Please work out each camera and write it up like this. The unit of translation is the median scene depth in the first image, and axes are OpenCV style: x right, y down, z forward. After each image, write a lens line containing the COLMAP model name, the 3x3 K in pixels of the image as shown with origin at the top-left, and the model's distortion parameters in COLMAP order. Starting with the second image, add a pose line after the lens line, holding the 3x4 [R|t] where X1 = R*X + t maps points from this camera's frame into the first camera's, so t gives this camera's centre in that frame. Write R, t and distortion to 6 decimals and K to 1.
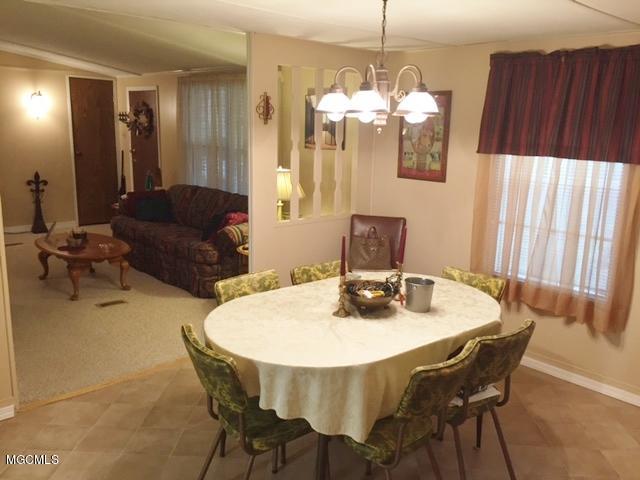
lens RADIAL K [[546.2, 0, 320.0], [0, 546.2, 240.0], [0, 0, 1]] dist [0.082827, -0.115150]
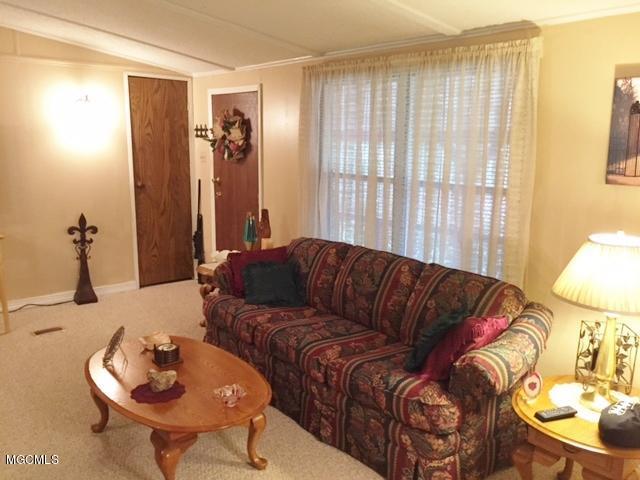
lens RADIAL K [[546.2, 0, 320.0], [0, 546.2, 240.0], [0, 0, 1]] dist [0.082827, -0.115150]
pose [[0.998614, -0.008398, -0.051966, -0.183750], [0.007324, 0.999756, -0.020822, -0.075274], [0.052128, 0.020413, 0.998432, 0.336276]]
